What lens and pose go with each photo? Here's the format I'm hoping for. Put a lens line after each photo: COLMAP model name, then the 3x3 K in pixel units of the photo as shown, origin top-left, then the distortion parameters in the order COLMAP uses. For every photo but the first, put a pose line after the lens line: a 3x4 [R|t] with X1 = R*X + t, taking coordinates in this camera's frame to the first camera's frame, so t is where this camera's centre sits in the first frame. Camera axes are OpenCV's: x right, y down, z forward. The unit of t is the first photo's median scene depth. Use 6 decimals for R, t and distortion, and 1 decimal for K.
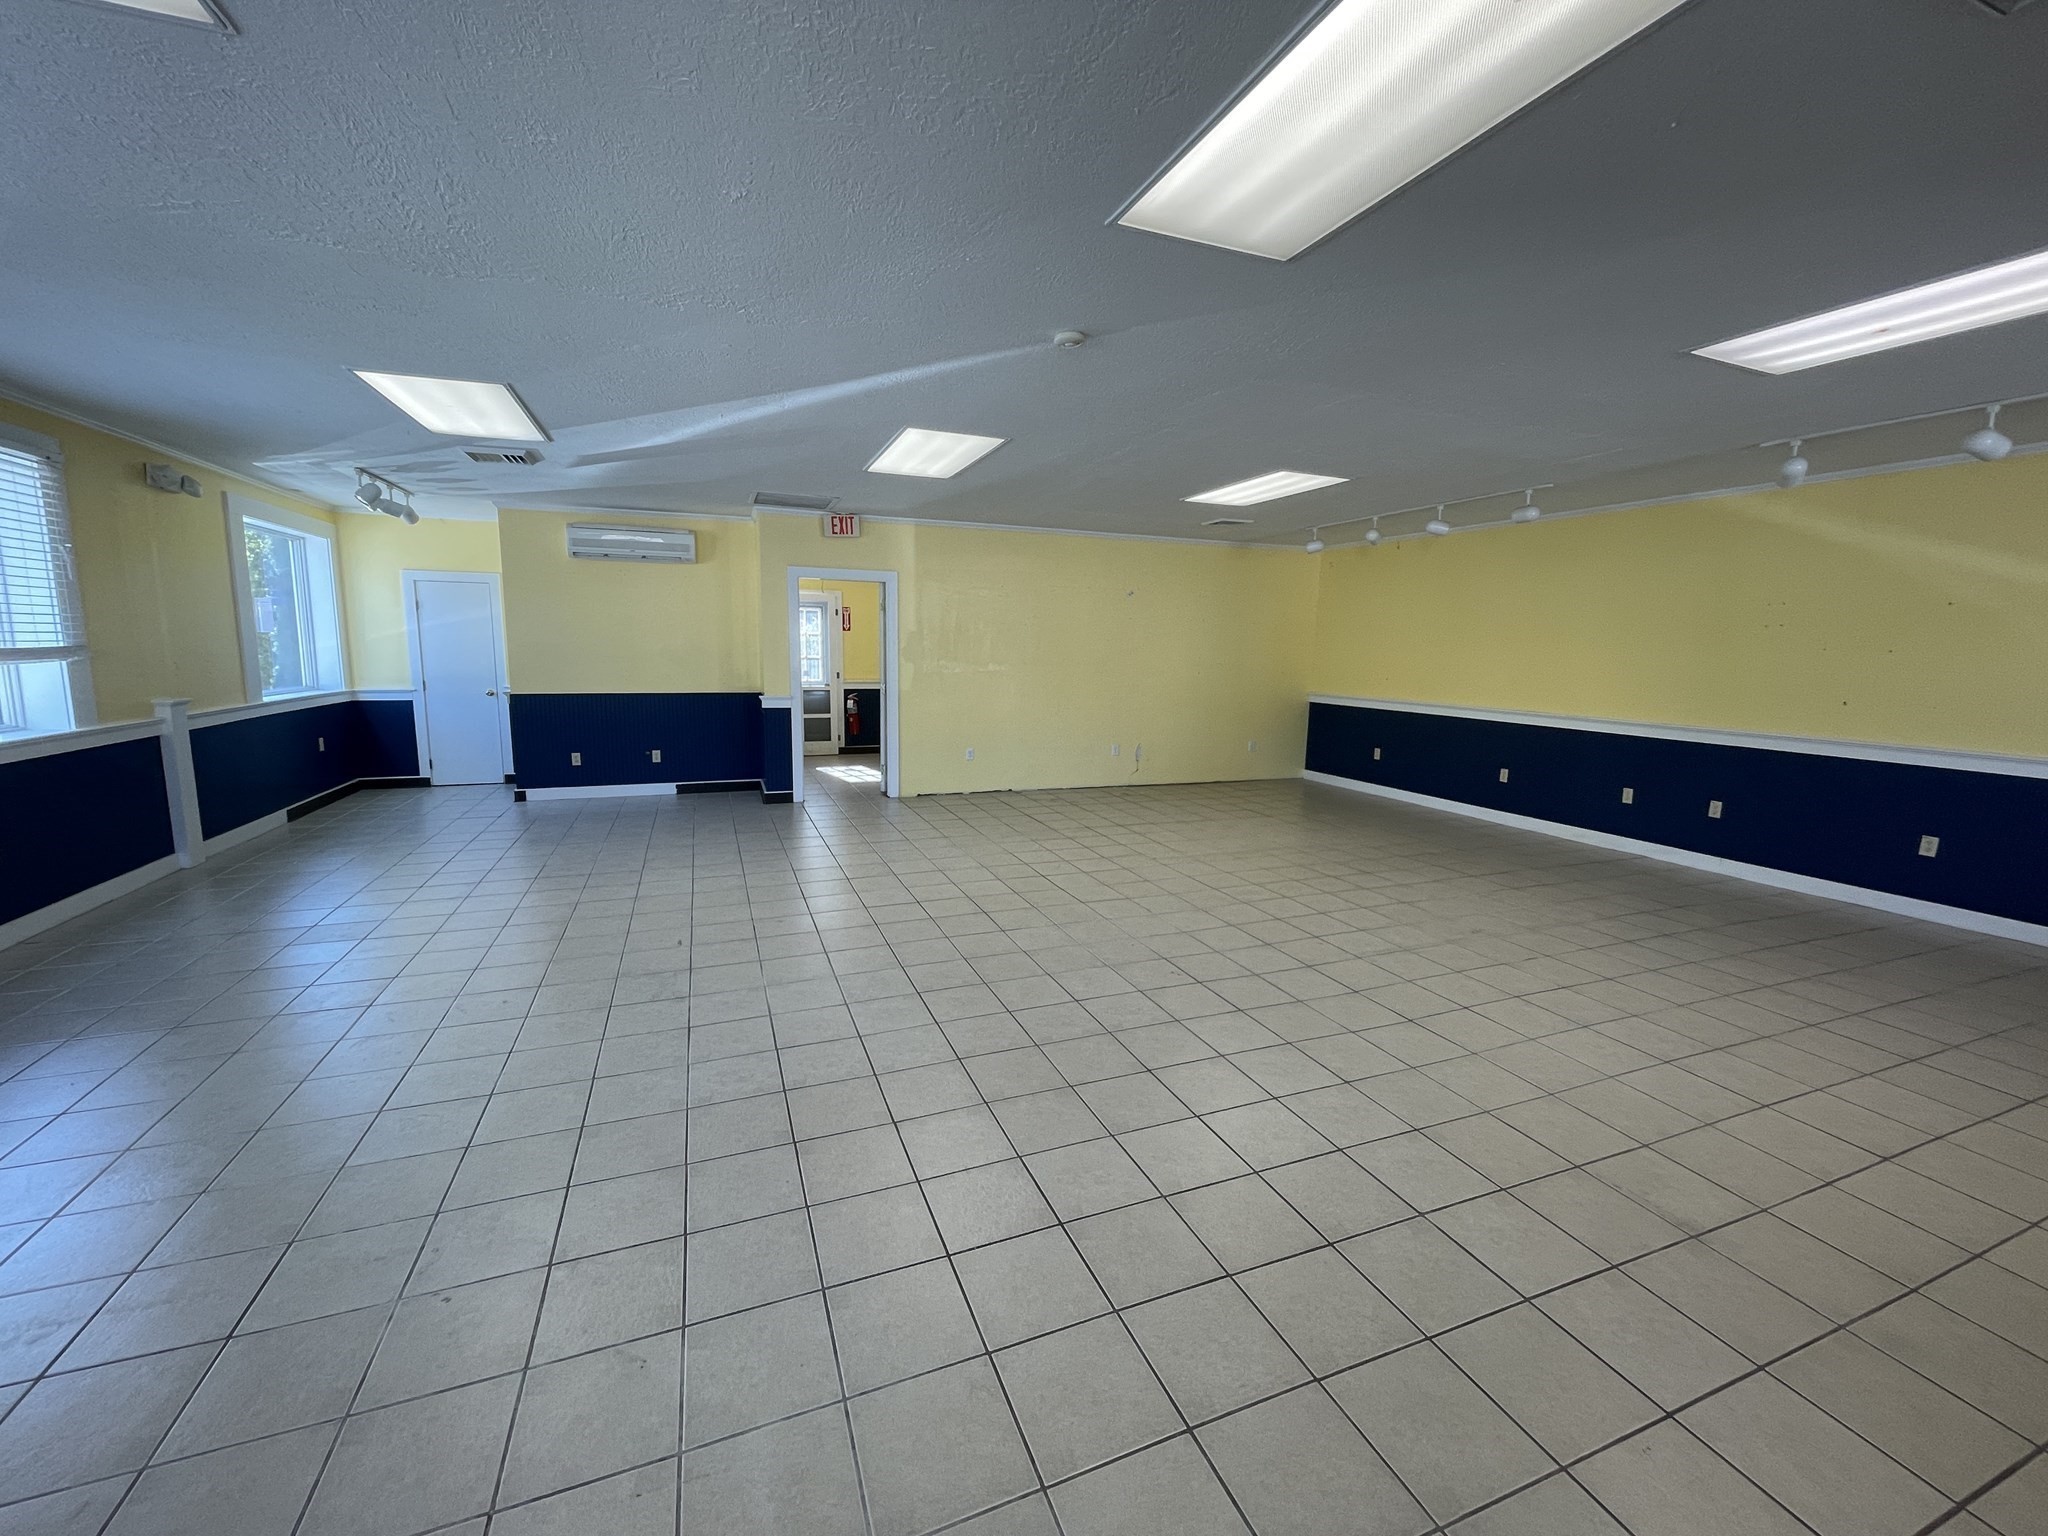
lens RADIAL K [[822.5, 0, 1022.7], [0, 822.5, 763.7], [0, 0, 1]] dist [0.001254, -0.000054]
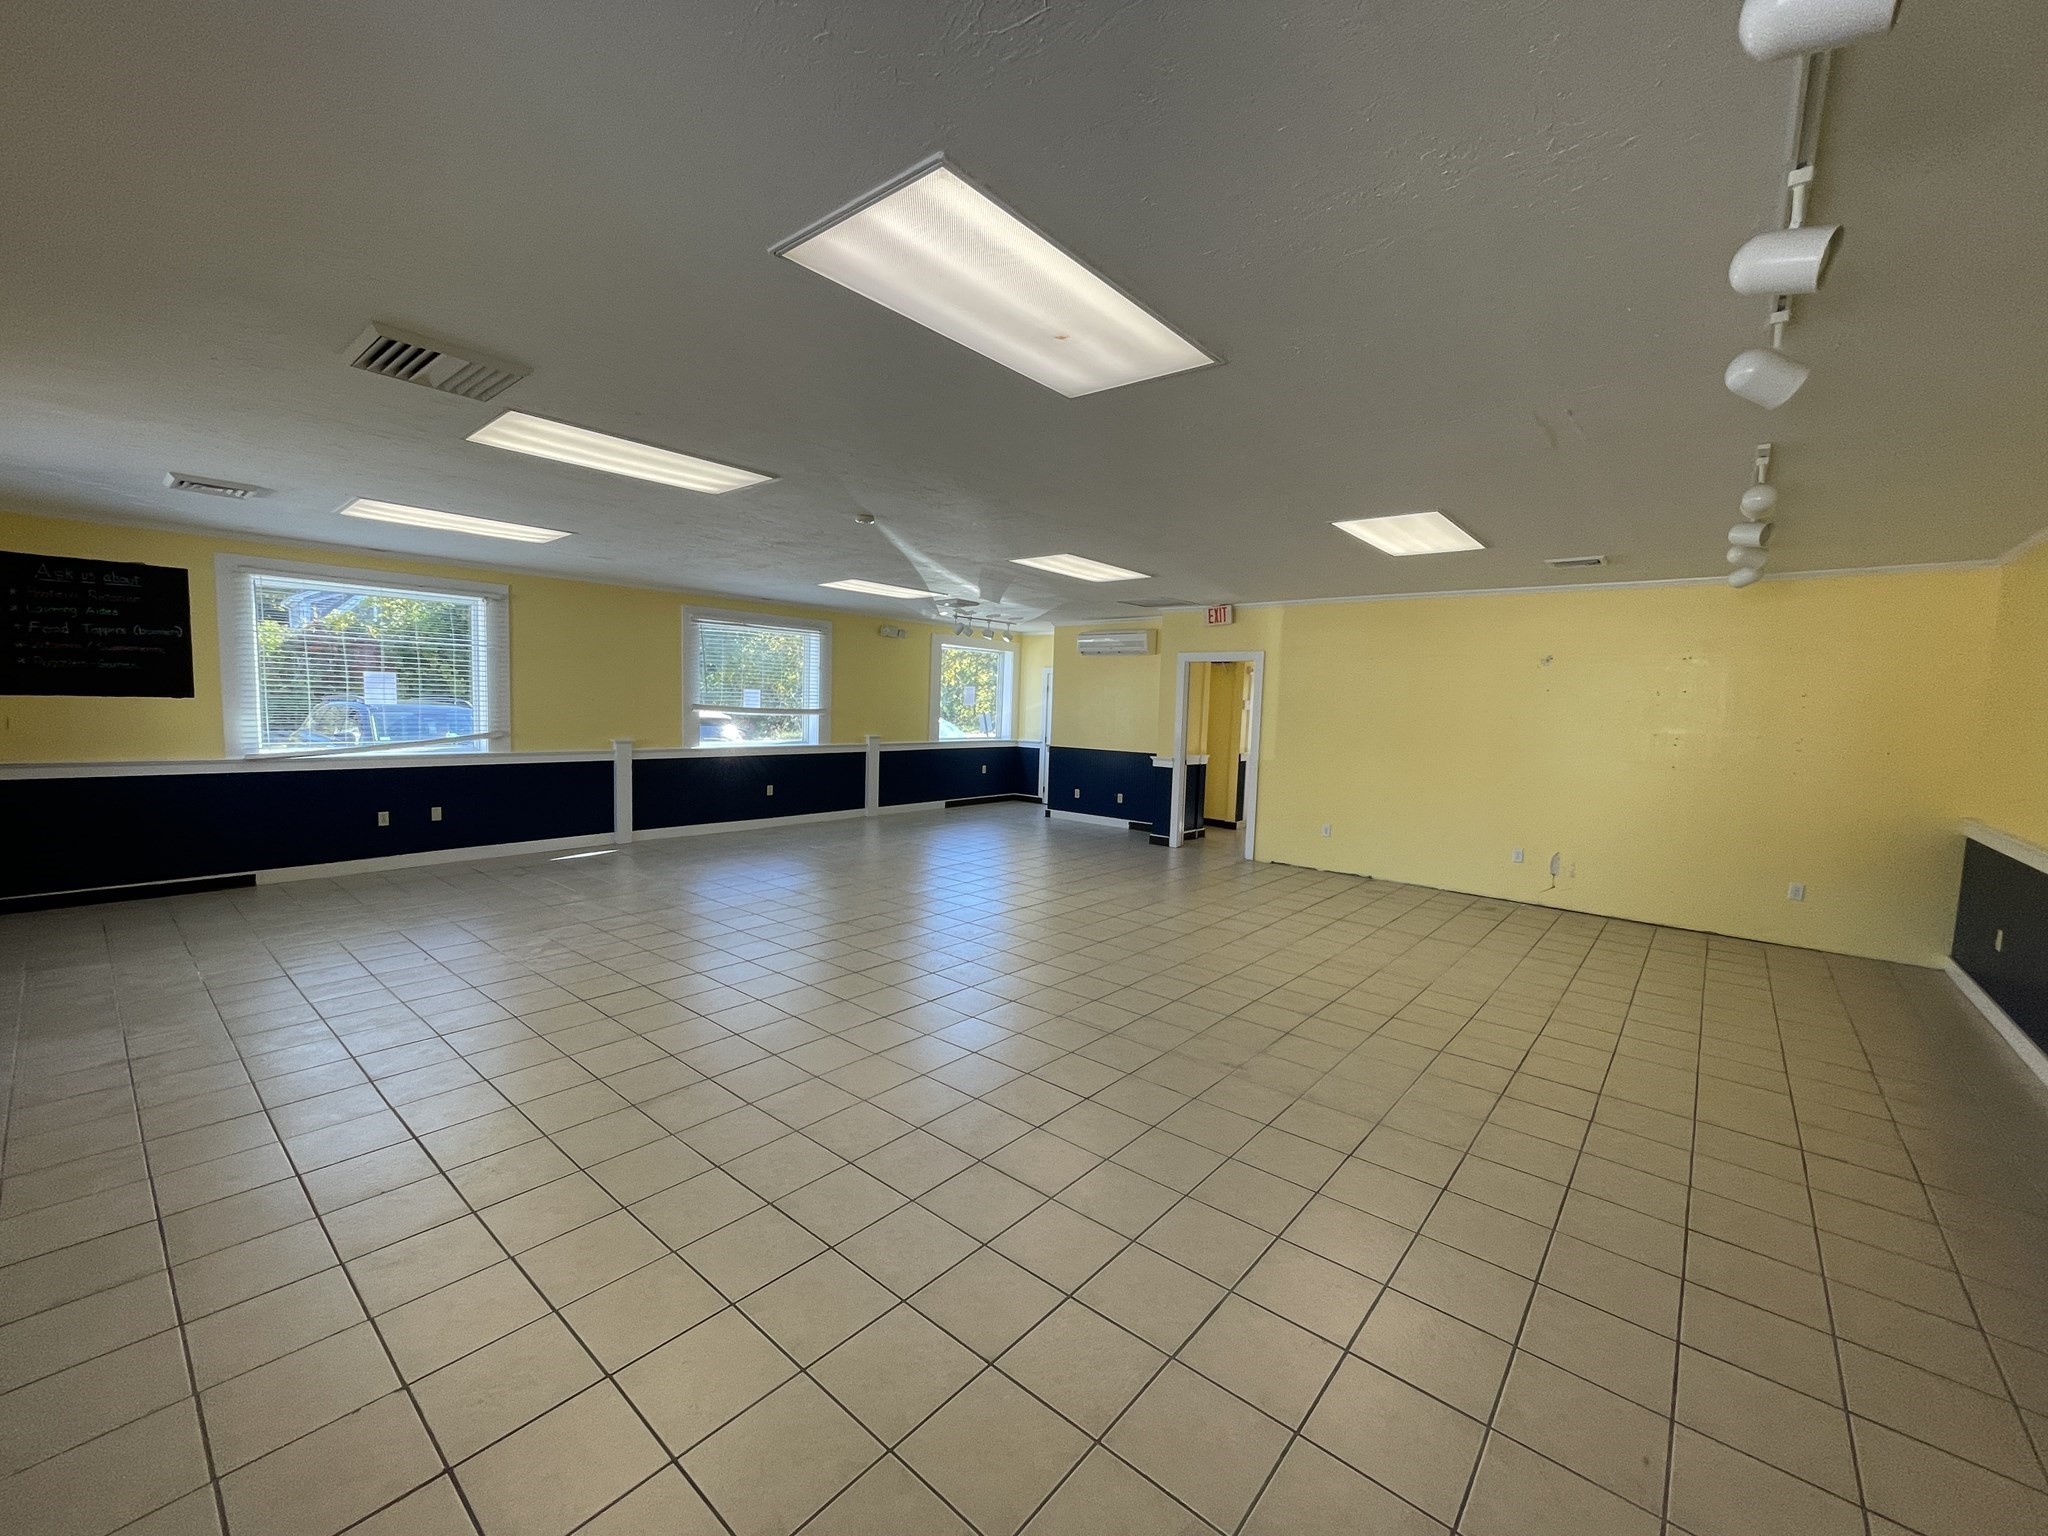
lens RADIAL K [[822.5, 0, 1029.5], [0, 822.5, 771.0], [0, 0, 1]] dist [0.001254, -0.000054]
pose [[0.481481, 0.071767, -0.873514, 0.679009], [-0.147223, 0.989103, 0.000115, -0.032906], [0.864003, 0.128546, 0.486800, 0.229811]]
